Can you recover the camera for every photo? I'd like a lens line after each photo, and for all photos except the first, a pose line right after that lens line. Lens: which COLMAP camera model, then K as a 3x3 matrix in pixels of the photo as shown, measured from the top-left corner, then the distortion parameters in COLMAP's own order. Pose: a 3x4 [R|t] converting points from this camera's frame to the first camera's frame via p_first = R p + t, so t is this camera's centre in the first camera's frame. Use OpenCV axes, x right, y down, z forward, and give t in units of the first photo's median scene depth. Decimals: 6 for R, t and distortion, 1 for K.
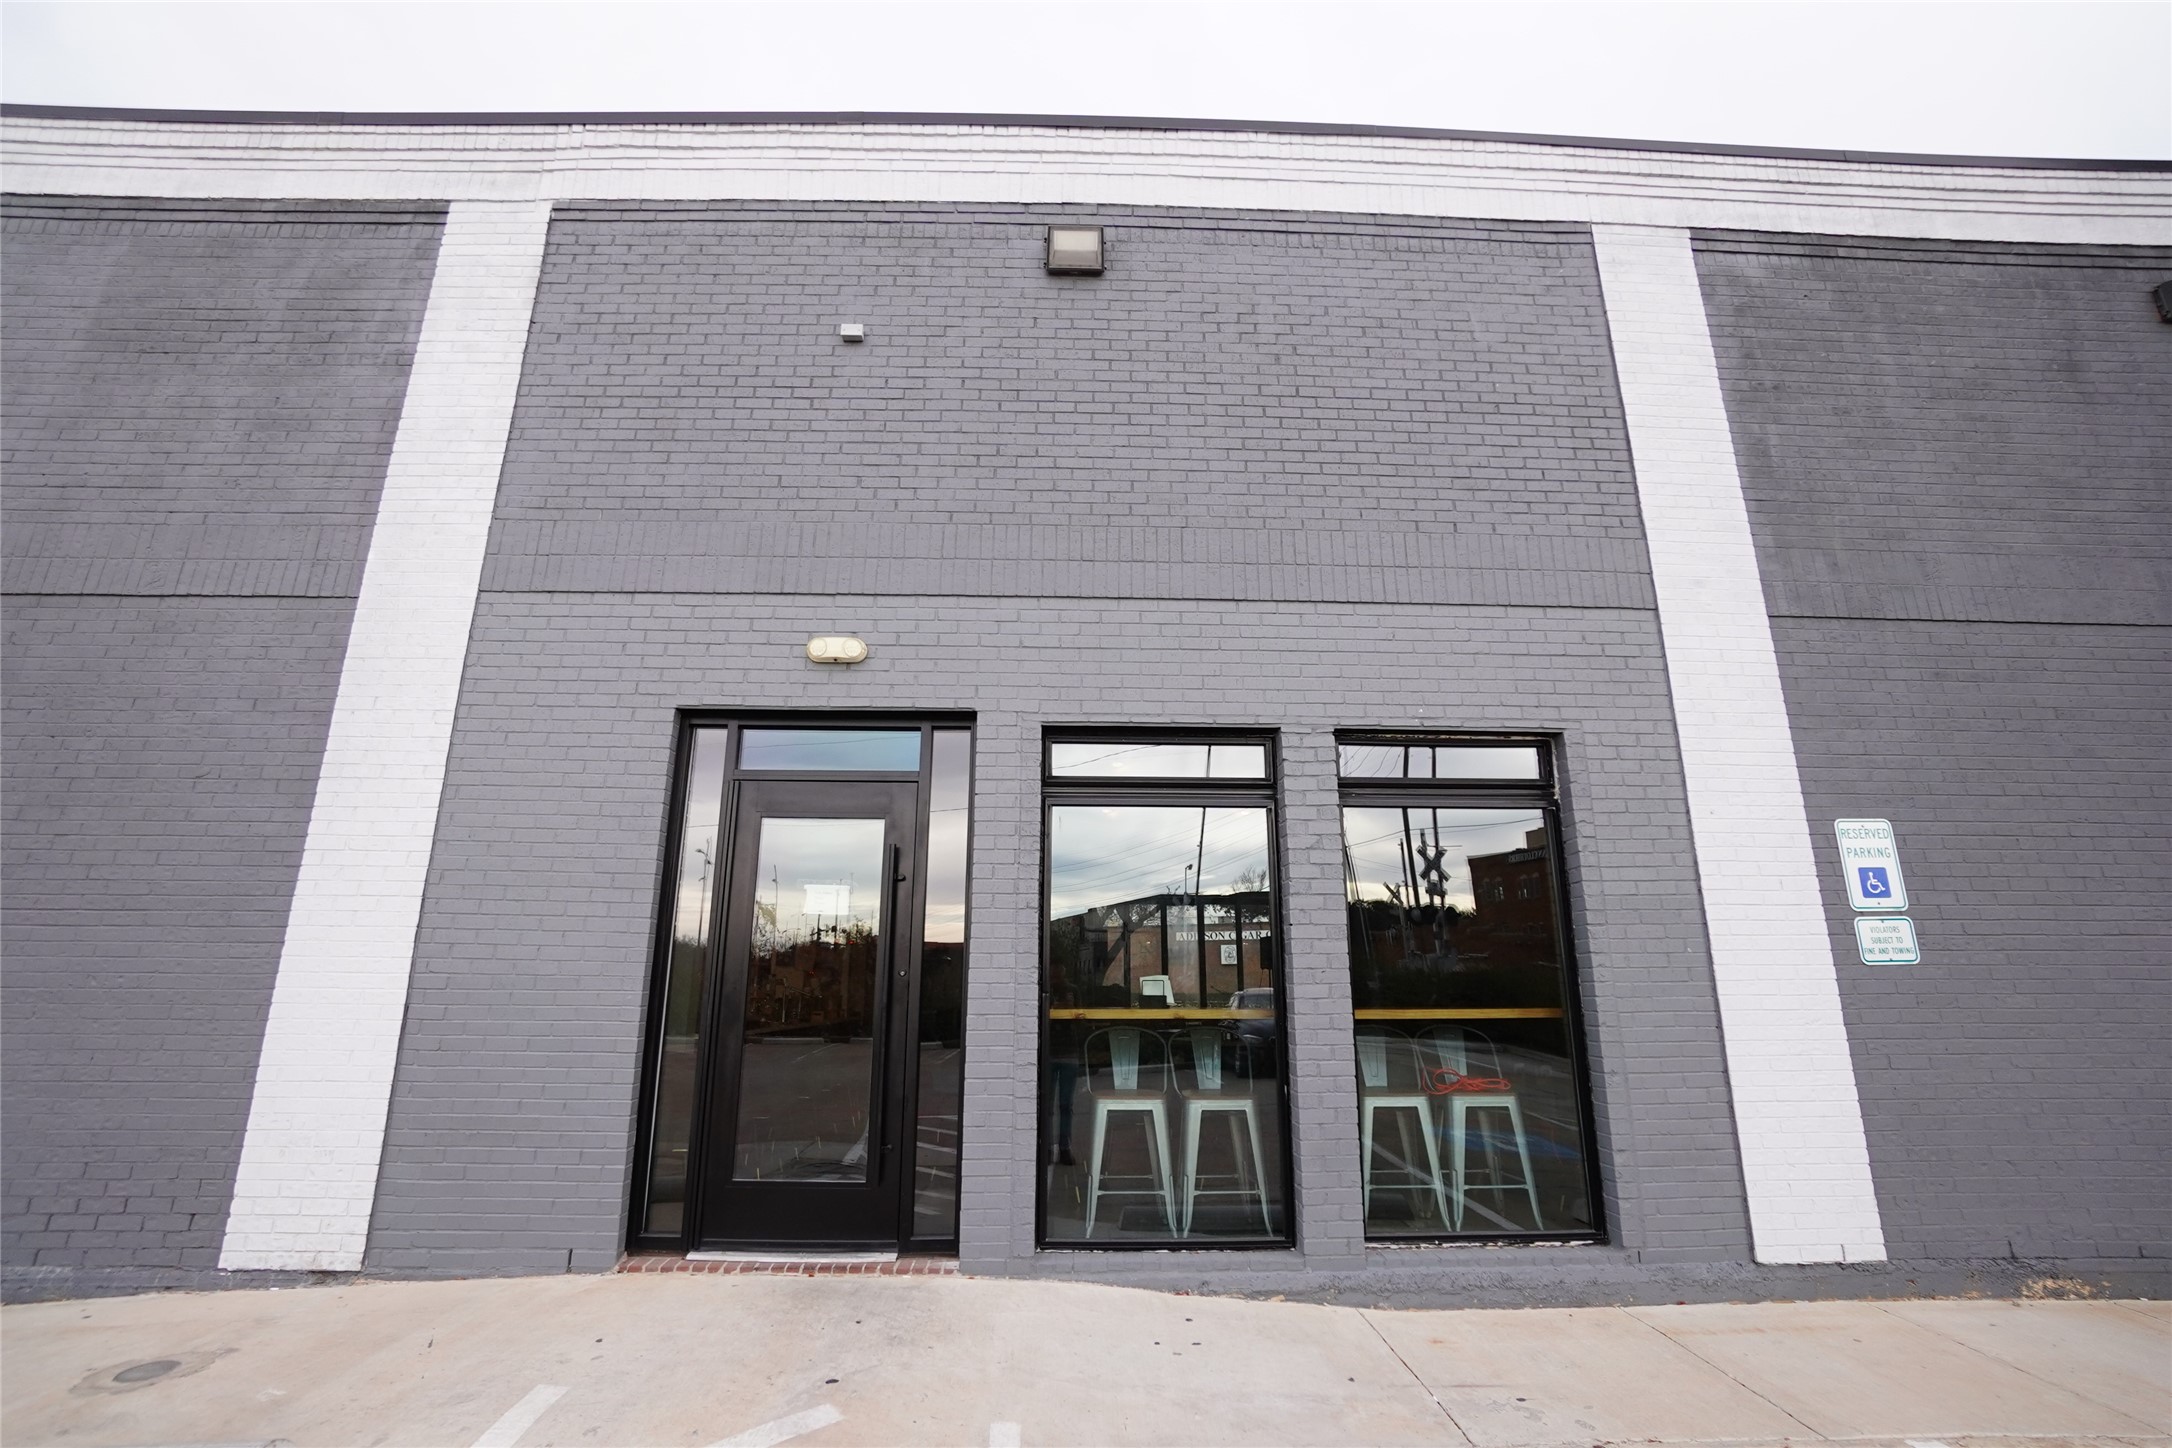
lens RADIAL K [[966.6, 0, 1083.6], [0, 966.6, 729.1], [0, 0, 1]] dist [-0.070132, 0.026894]
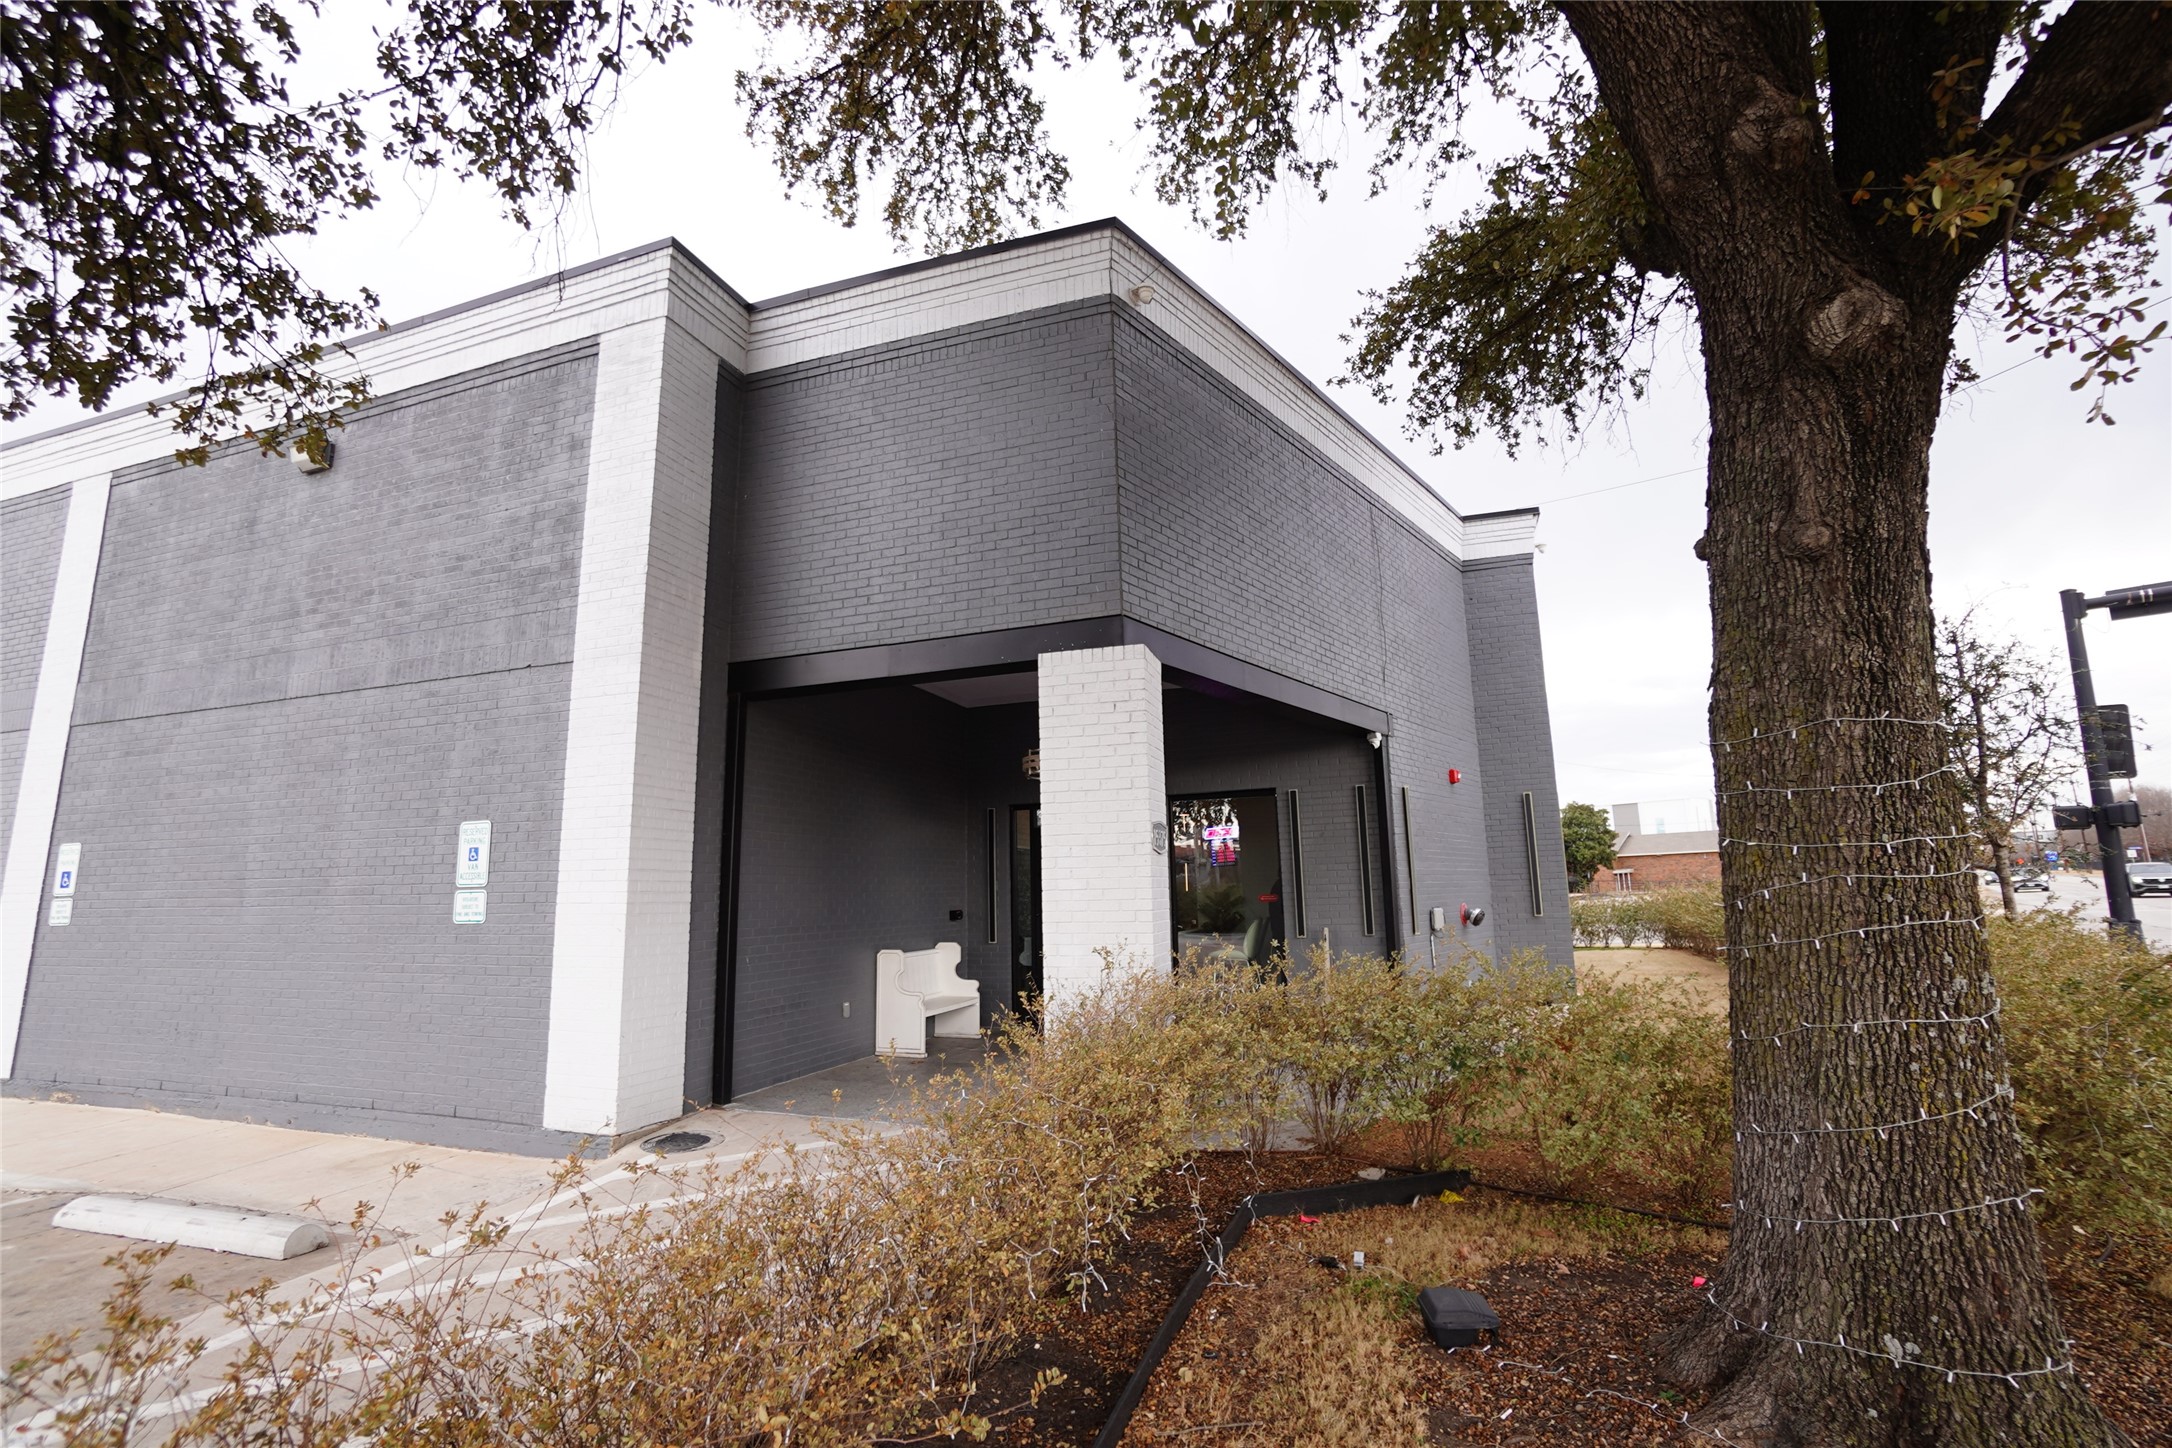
lens RADIAL K [[966.6, 0, 1083.6], [0, 966.6, 729.1], [0, 0, 1]] dist [-0.070132, 0.026894]
pose [[0.932364, -0.075693, -0.353507, 3.267033], [0.096559, 0.994452, 0.041739, -0.005732], [0.348387, -0.073051, 0.934500, 0.060266]]
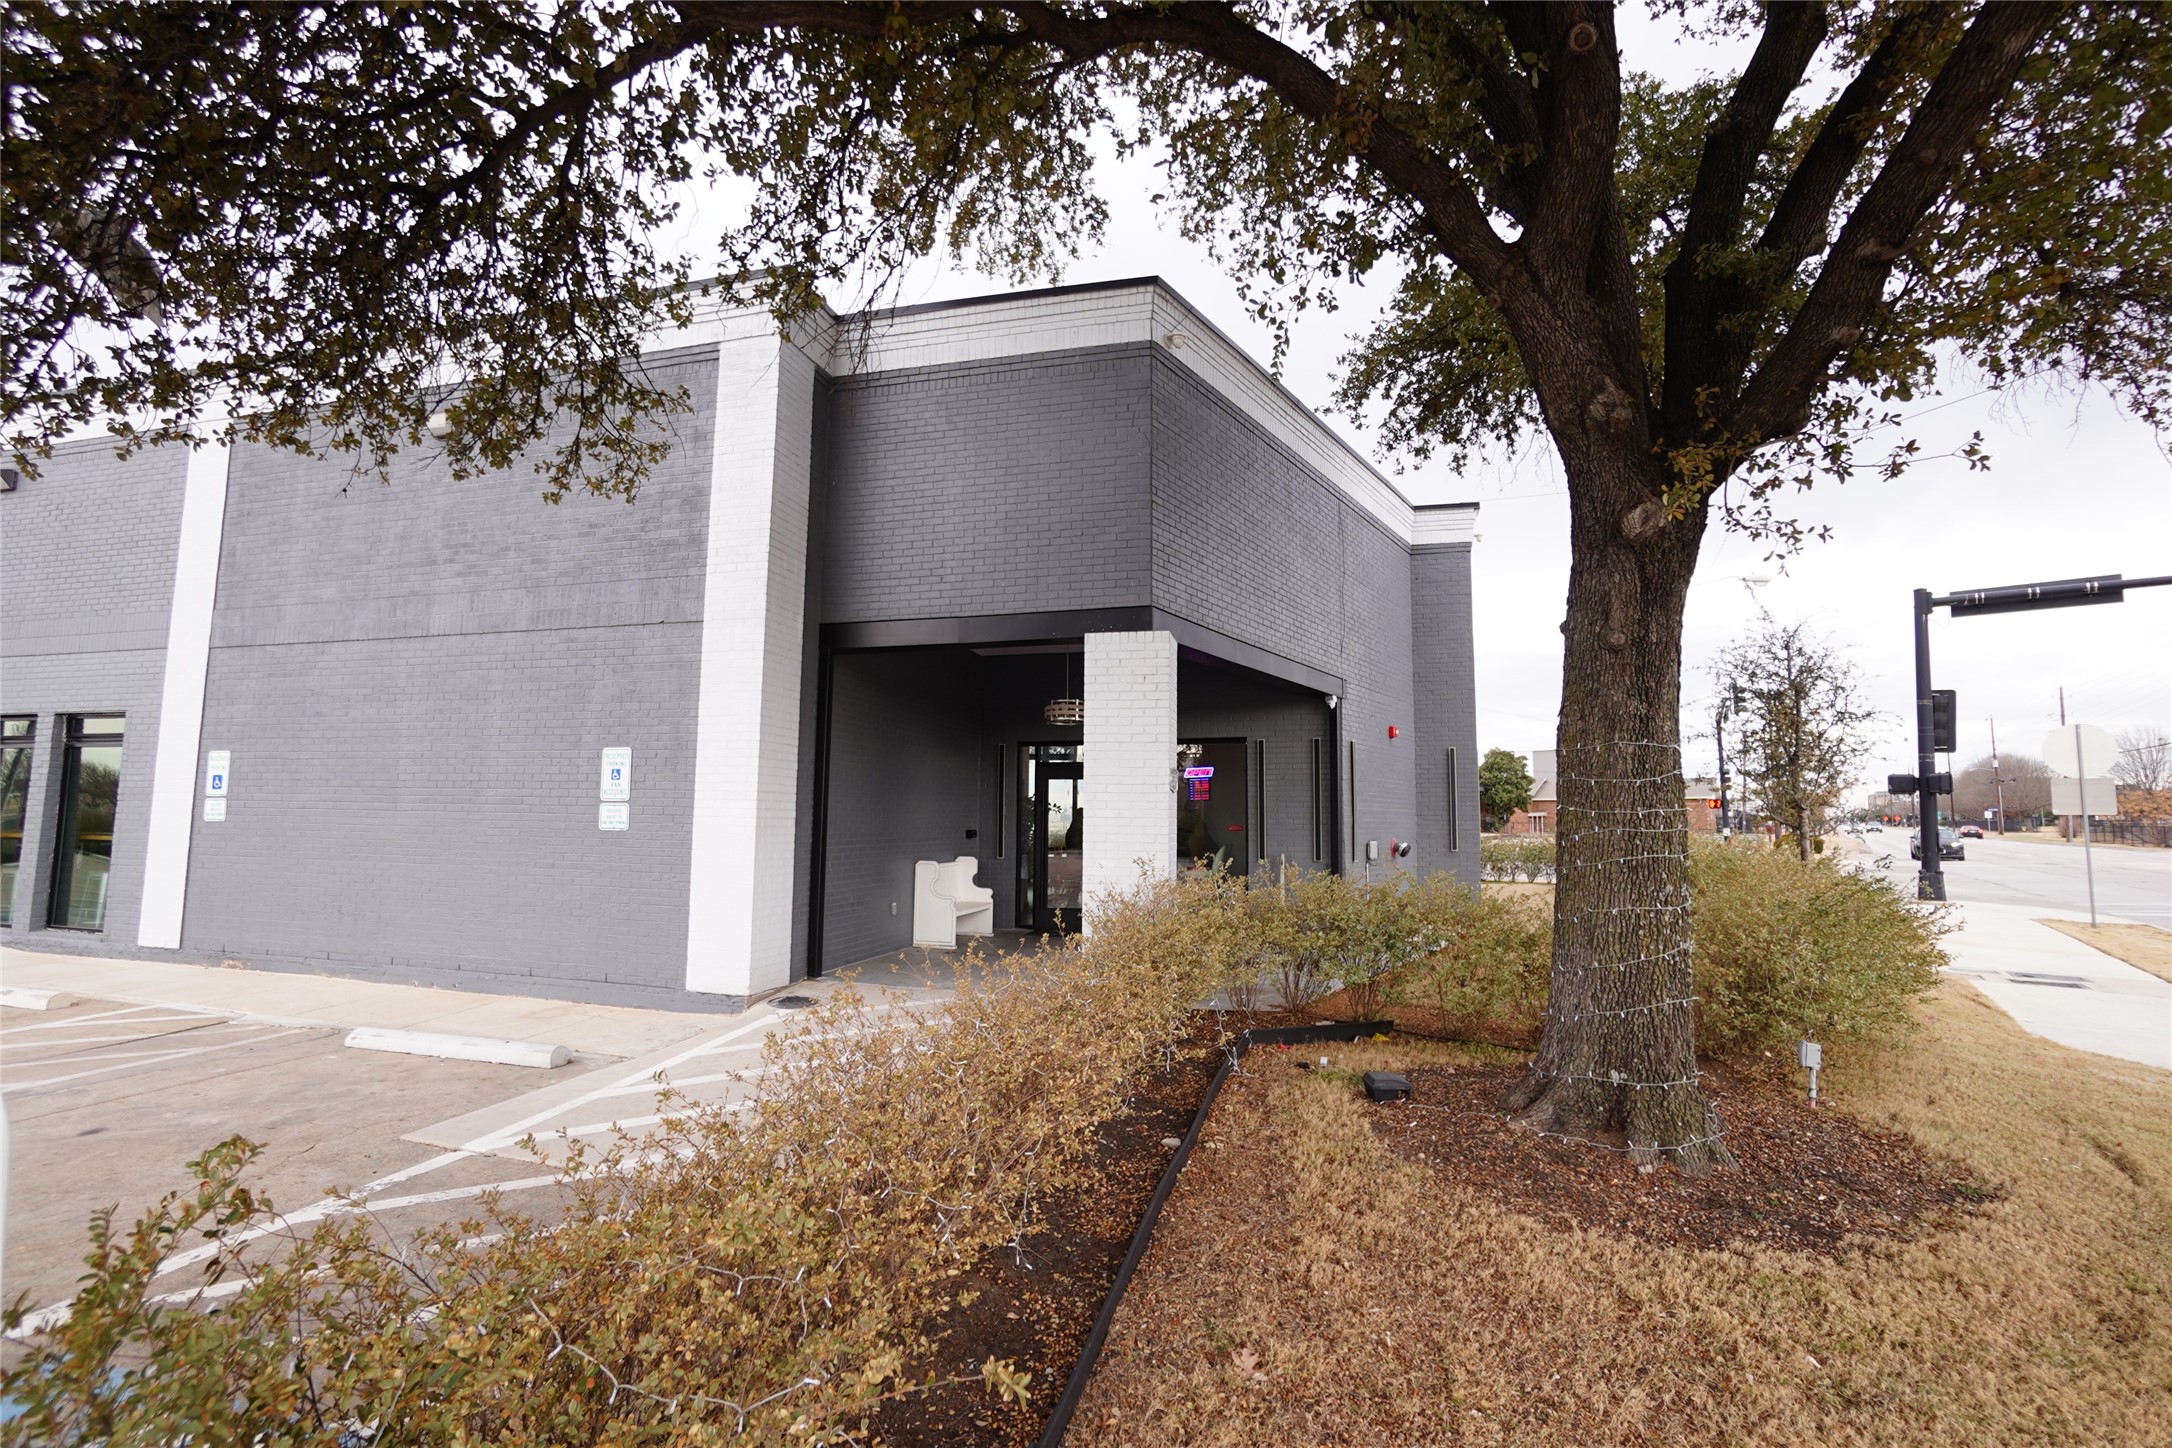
lens RADIAL K [[966.6, 0, 1083.6], [0, 966.6, 729.1], [0, 0, 1]] dist [-0.070132, 0.026894]
pose [[0.954941, -0.011759, -0.296564, 3.245107], [0.050502, 0.991081, 0.123321, -0.103907], [0.292469, -0.132742, 0.947017, -0.349297]]
